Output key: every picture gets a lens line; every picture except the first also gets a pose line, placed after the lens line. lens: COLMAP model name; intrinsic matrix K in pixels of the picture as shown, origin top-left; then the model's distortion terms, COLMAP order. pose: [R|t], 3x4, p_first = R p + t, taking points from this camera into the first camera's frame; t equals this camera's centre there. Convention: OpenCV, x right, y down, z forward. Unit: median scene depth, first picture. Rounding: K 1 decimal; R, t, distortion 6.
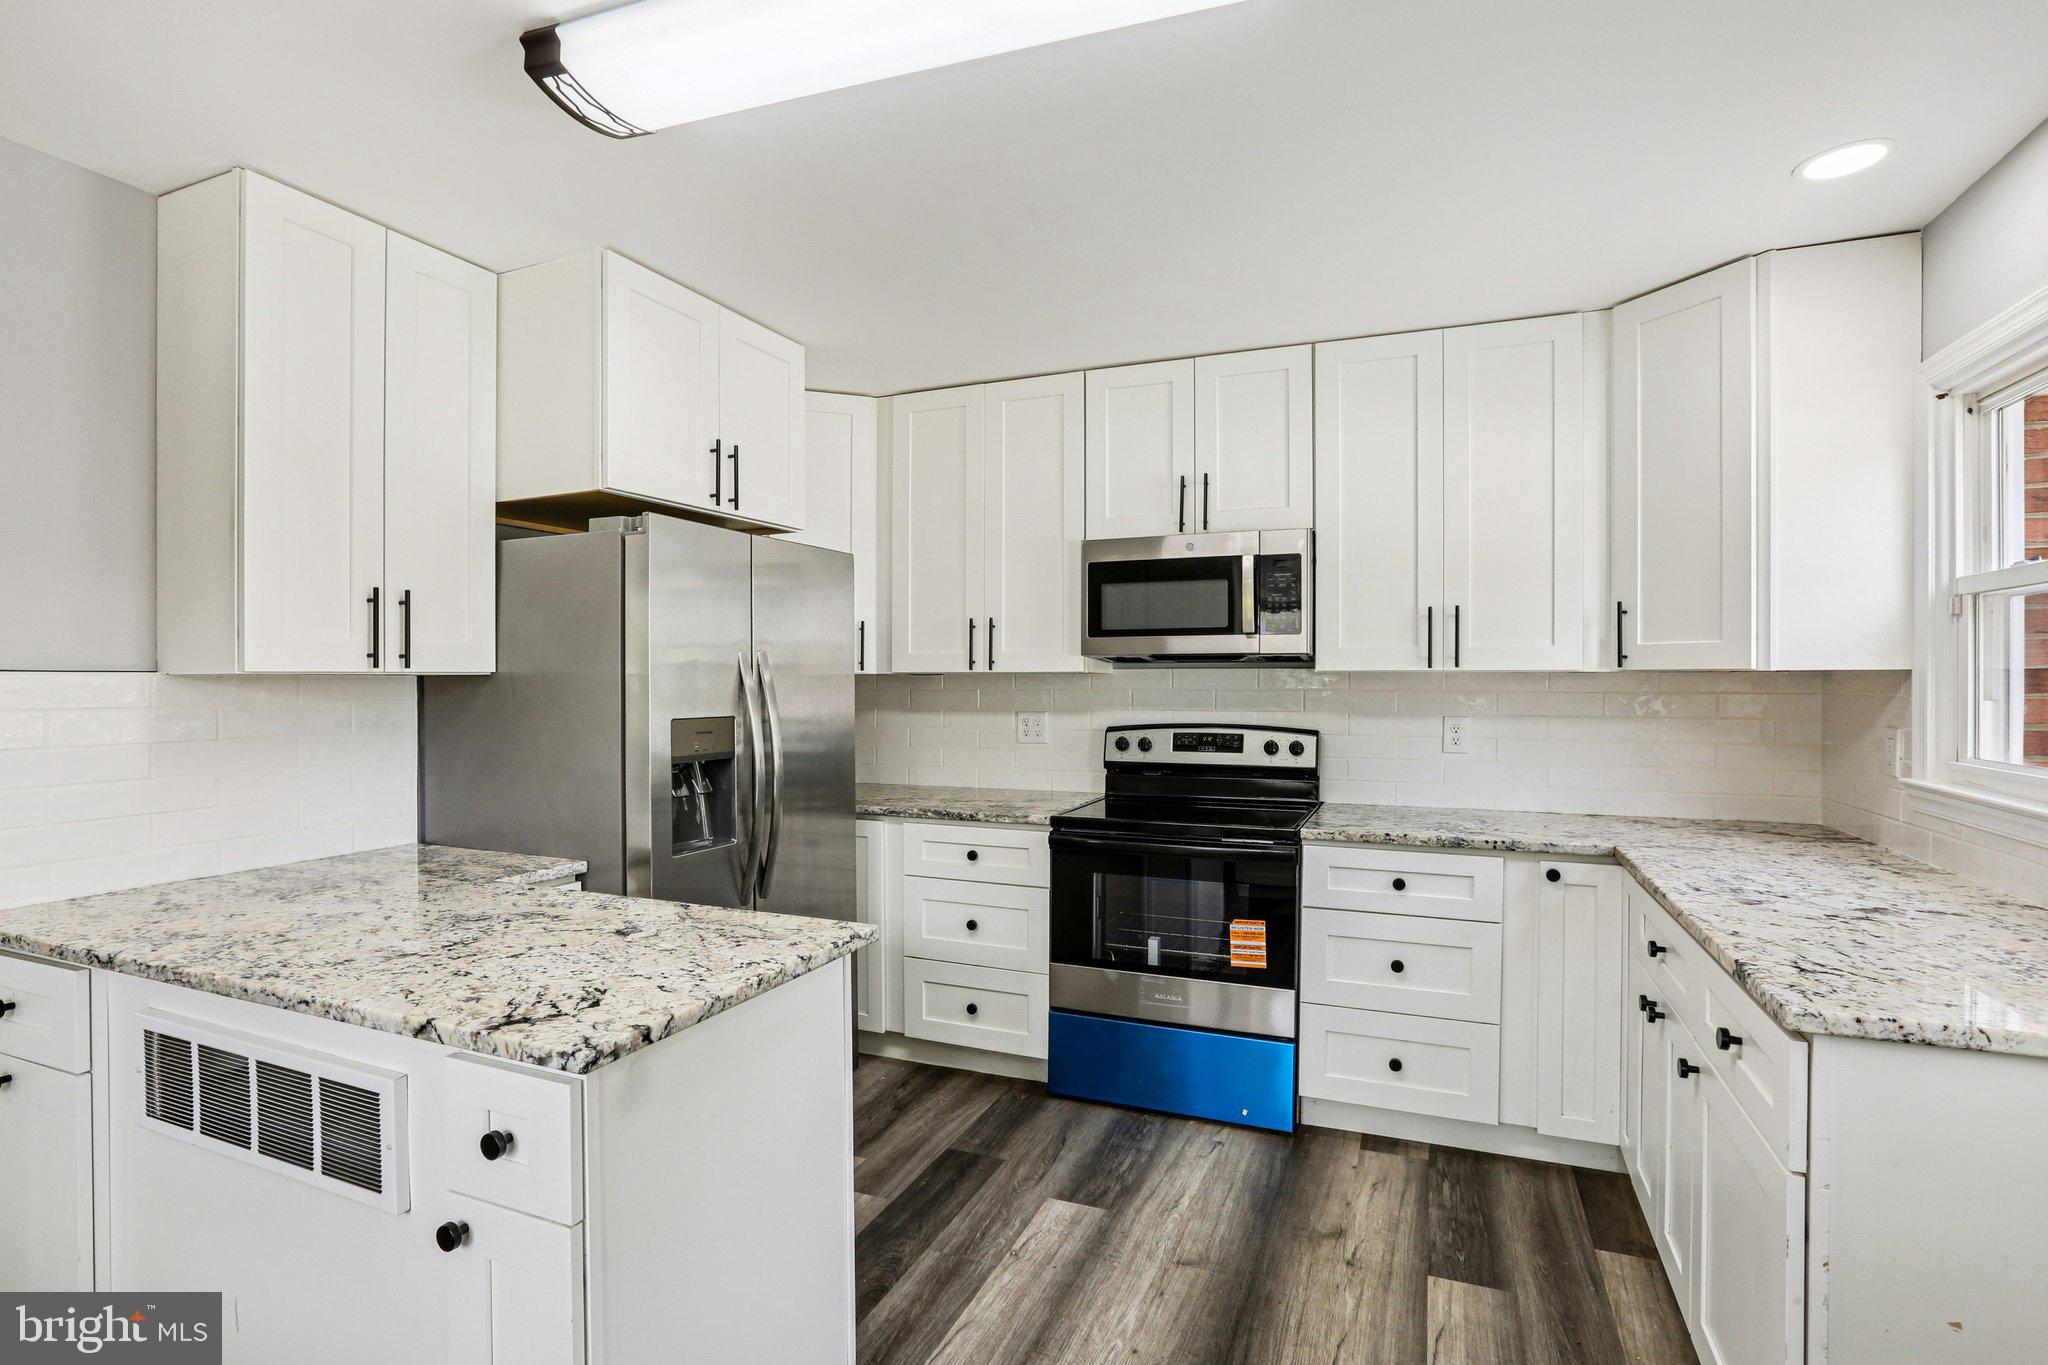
lens RADIAL K [[958.7, 0, 1015.6], [0, 958.7, 673.2], [0, 0, 1]] dist [-0.001863, -0.000354]
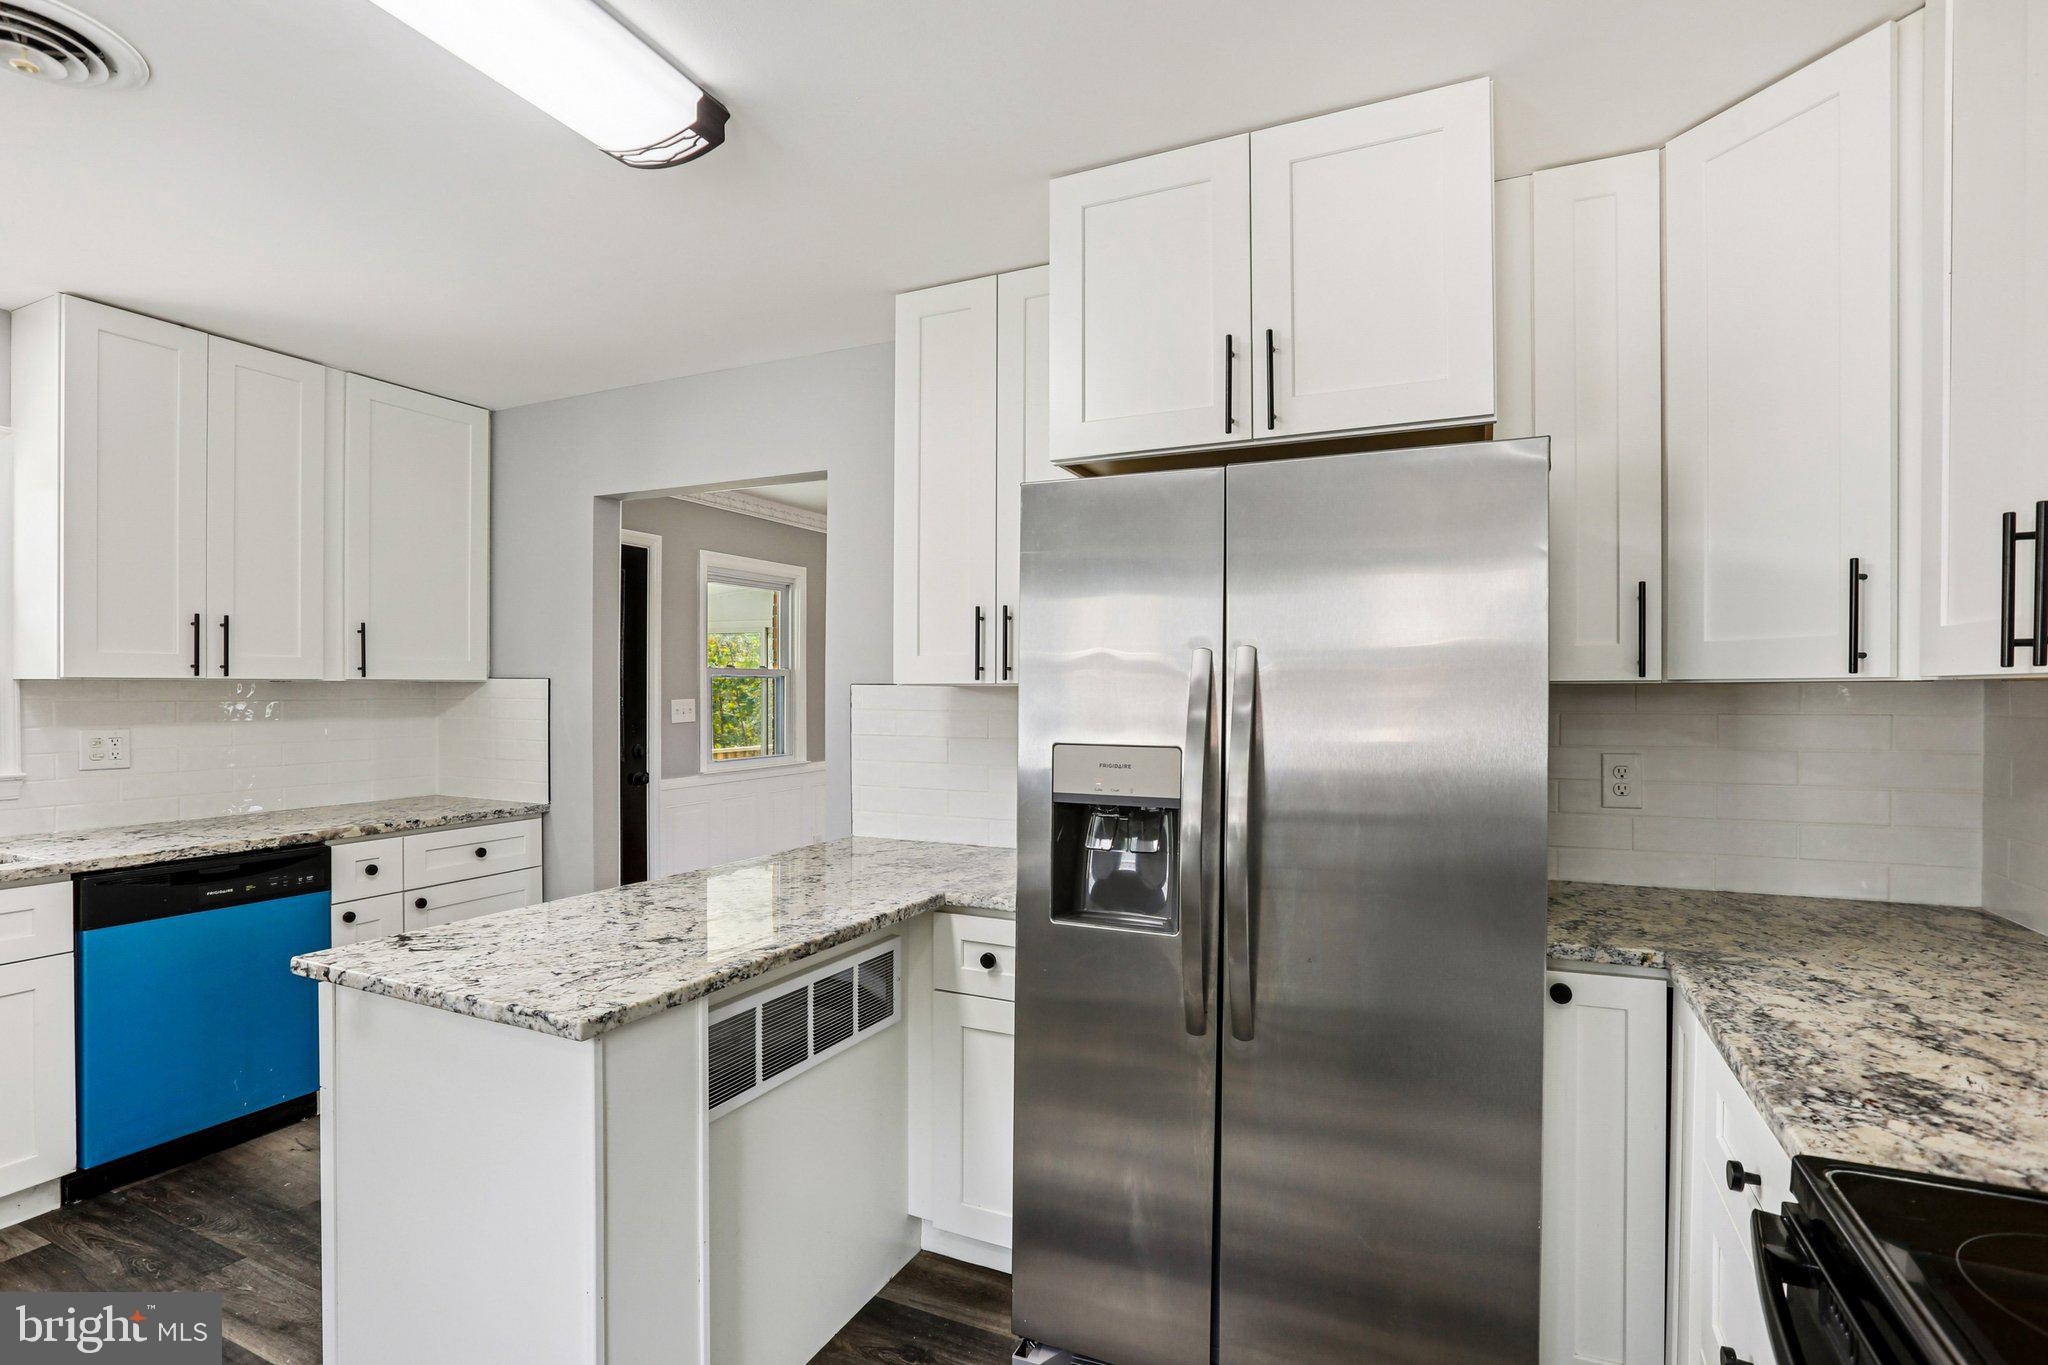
lens RADIAL K [[1016.4, 0, 1024.0], [0, 1016.4, 682.5], [0, 0, 1]] dist [-0.024147, -0.000026]
pose [[-0.009473, -0.002899, -0.999951, 0.687956], [-0.006496, 0.999975, -0.002838, 0.002198], [0.999934, 0.006469, -0.009492, 1.467197]]
